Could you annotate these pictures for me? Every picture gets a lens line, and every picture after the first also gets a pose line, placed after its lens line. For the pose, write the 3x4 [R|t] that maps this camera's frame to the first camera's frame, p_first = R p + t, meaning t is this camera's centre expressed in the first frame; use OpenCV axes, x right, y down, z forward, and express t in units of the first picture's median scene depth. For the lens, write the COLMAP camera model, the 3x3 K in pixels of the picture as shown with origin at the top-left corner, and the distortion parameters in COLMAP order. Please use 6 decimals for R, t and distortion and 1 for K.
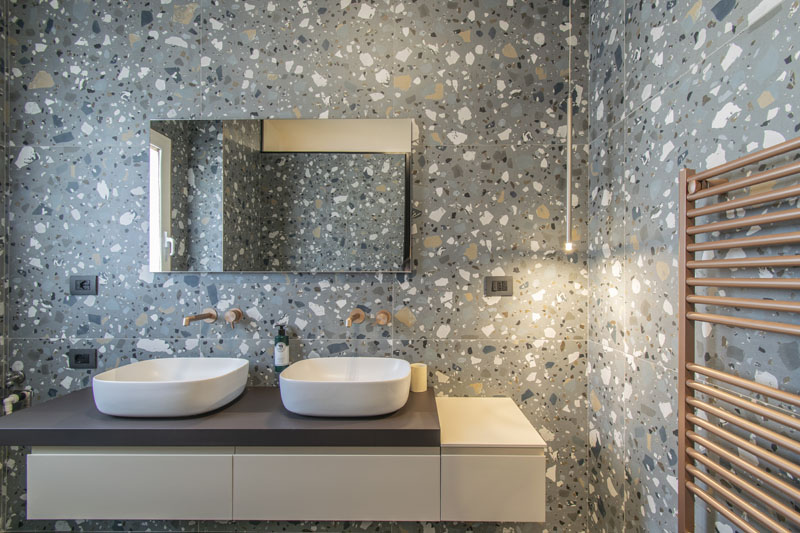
lens RADIAL K [[351.2, 0, 402.1], [0, 351.2, 268.8], [0, 0, 1]] dist [0.001812, -0.000085]
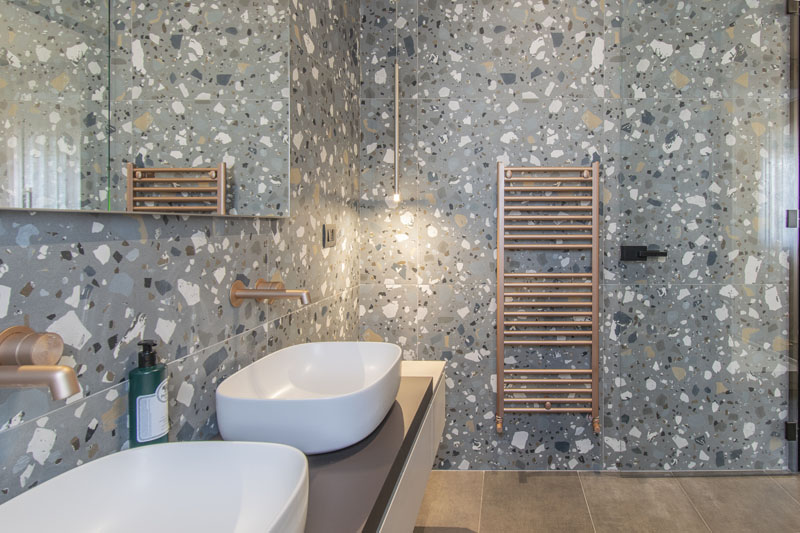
lens RADIAL K [[589.7, 0, 411.1], [0, 589.7, 217.4], [0, 0, 1]] dist [0.001293, -0.000418]
pose [[0.020500, 0.012884, 0.999707, -1.131394], [-0.021577, 0.999690, -0.012441, 0.017662], [-0.999557, -0.021316, 0.020772, 0.743337]]
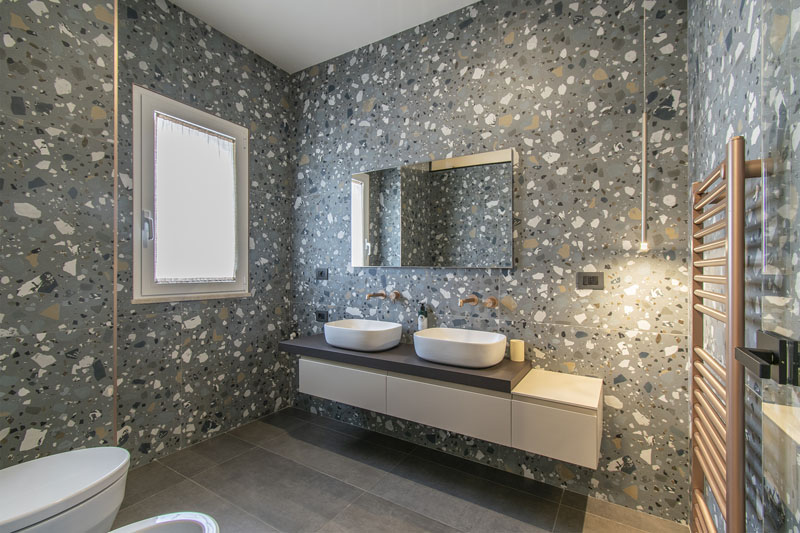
lens RADIAL K [[351.2, 0, 399.2], [0, 351.2, 269.4], [0, 0, 1]] dist [0.001812, -0.000085]
pose [[0.859324, 0.010269, -0.511329, 0.326509], [-0.001788, 0.999853, 0.017075, -0.006131], [0.511429, -0.013759, 0.859215, -0.311633]]
